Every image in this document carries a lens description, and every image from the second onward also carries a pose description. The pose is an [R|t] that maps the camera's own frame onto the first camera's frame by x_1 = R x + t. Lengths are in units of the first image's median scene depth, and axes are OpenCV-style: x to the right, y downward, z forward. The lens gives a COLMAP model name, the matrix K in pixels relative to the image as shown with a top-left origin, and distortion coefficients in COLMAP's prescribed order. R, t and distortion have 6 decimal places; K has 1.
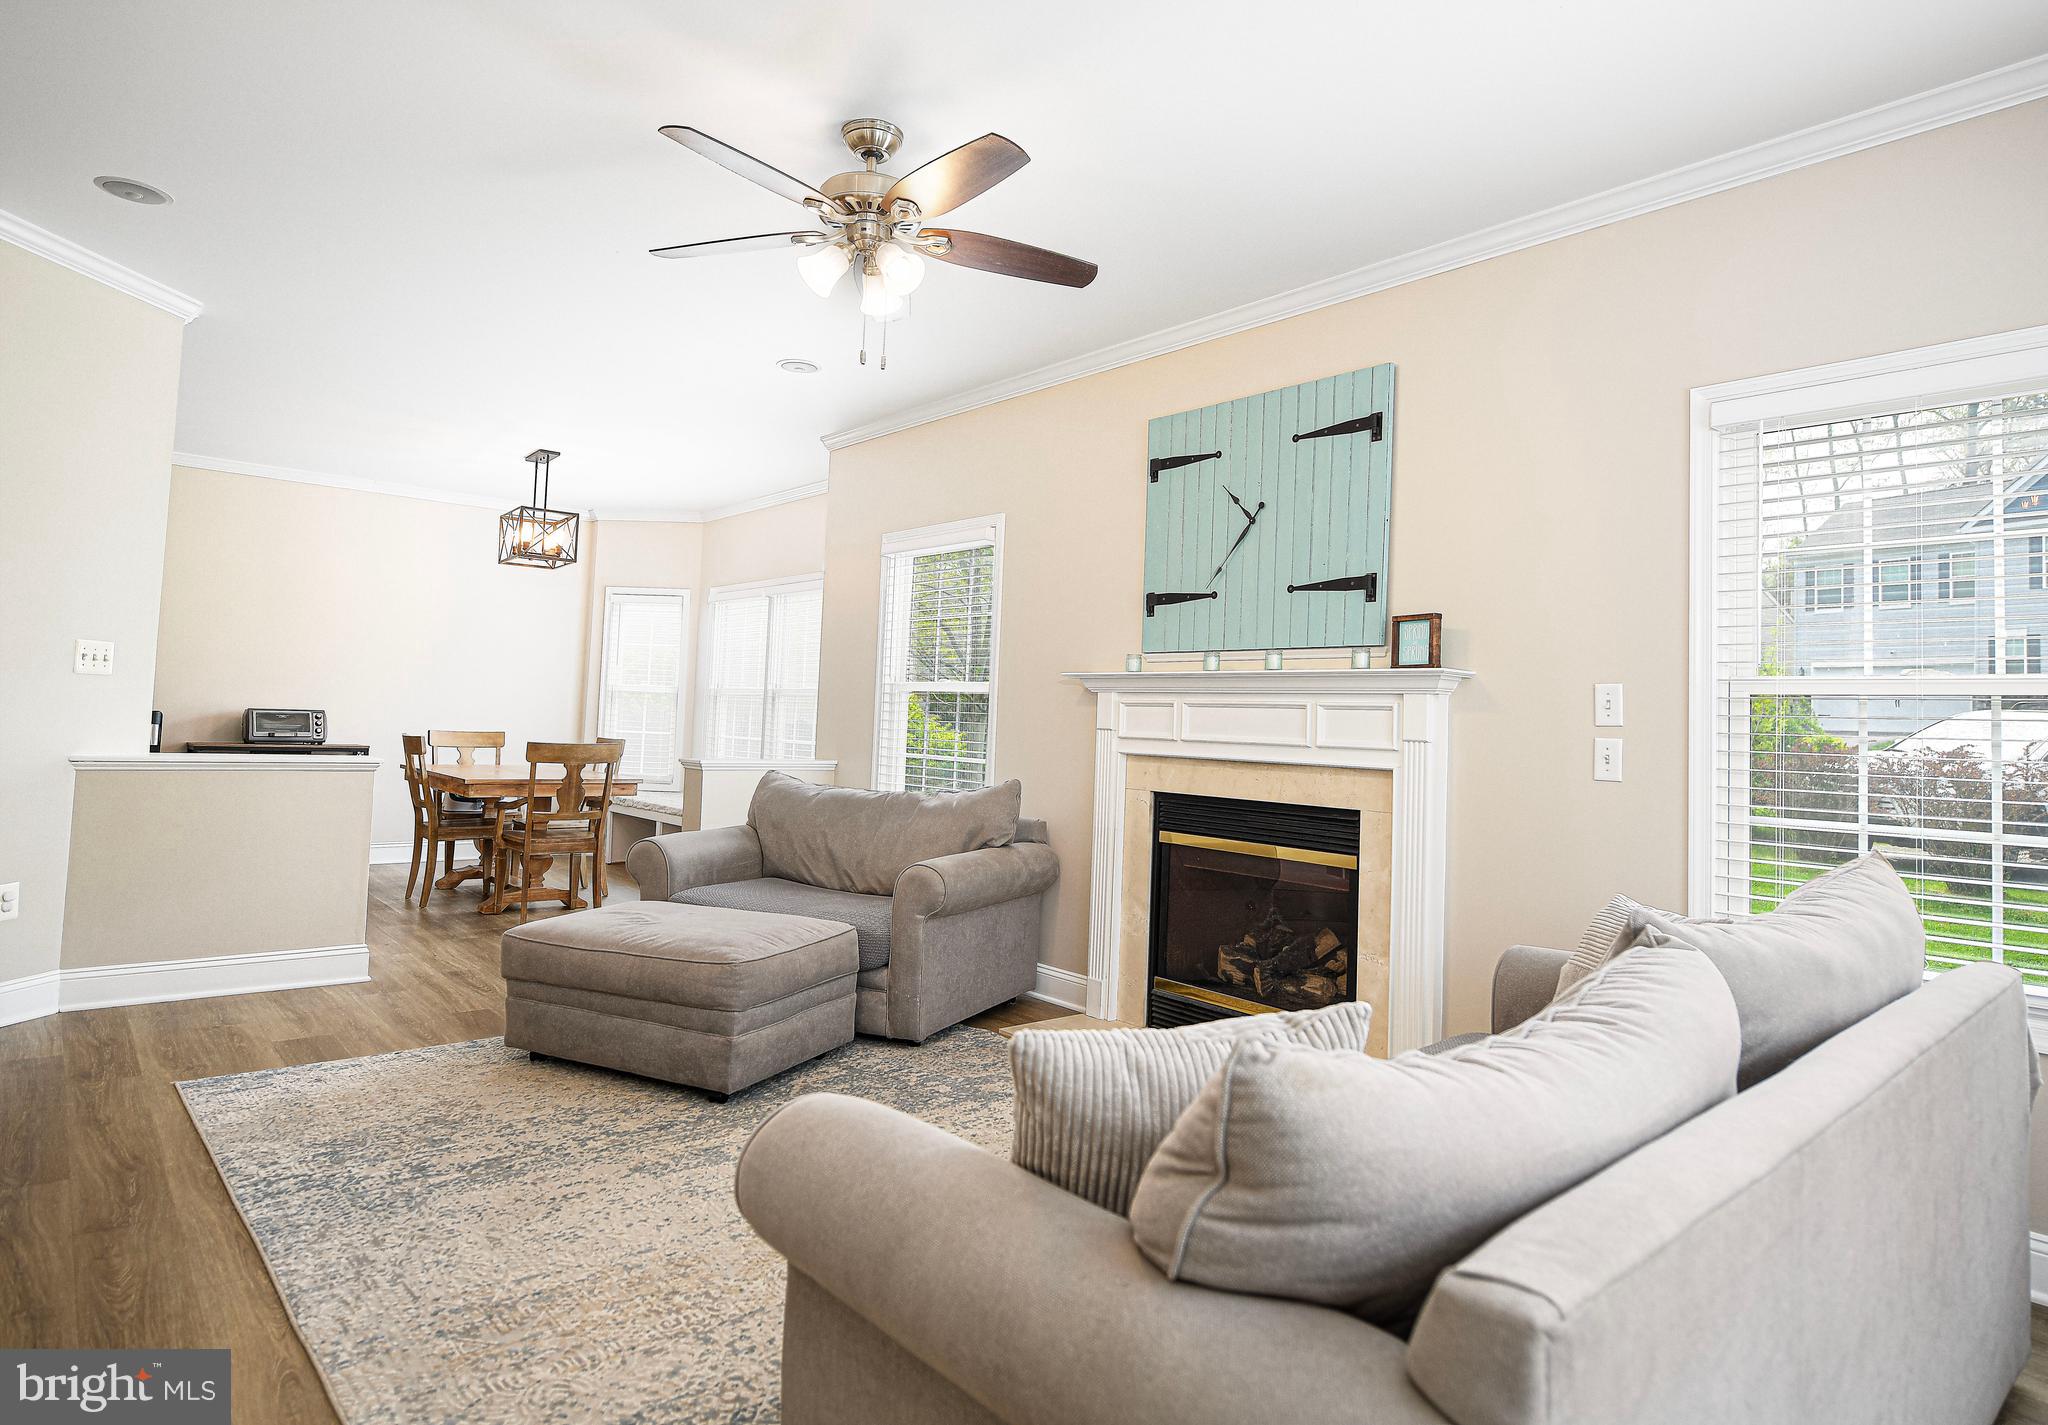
lens RADIAL K [[1190.2, 0, 1017.0], [0, 1190.2, 654.1], [0, 0, 1]] dist [-0.002717, -0.000786]
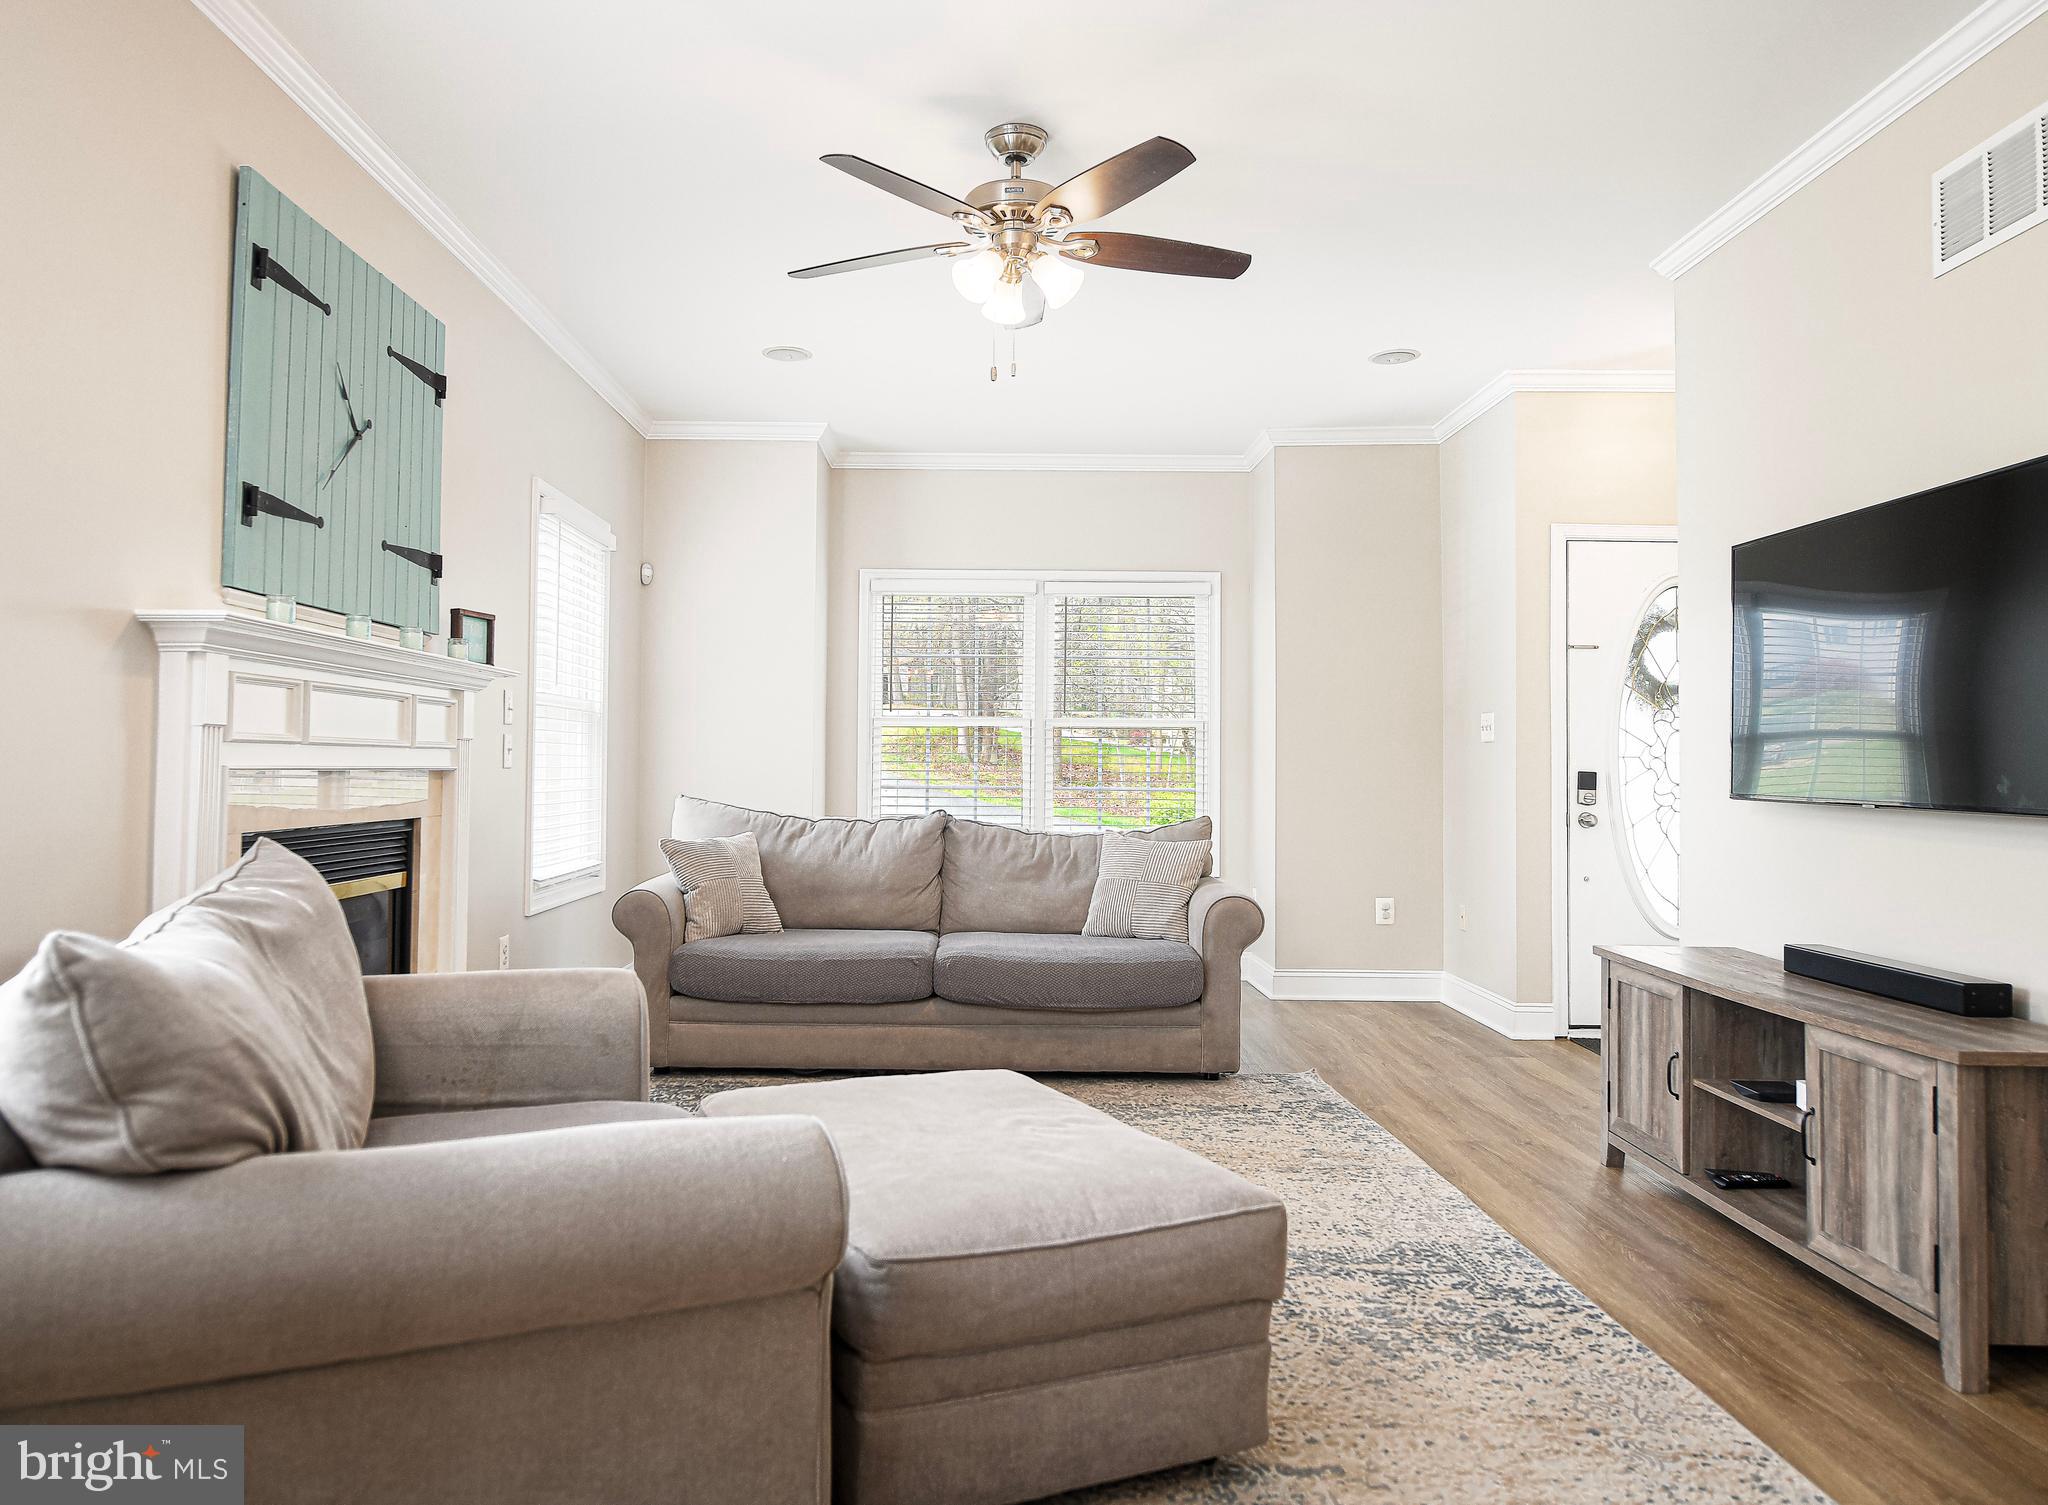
lens RADIAL K [[1344.8, 0, 1015.1], [0, 1344.8, 698.0], [0, 0, 1]] dist [-0.007702, -0.002004]
pose [[-0.776716, -0.015458, 0.629662, -0.693465], [-0.073208, 0.995139, -0.065875, 0.077163], [-0.625582, -0.097263, -0.774071, 1.525976]]
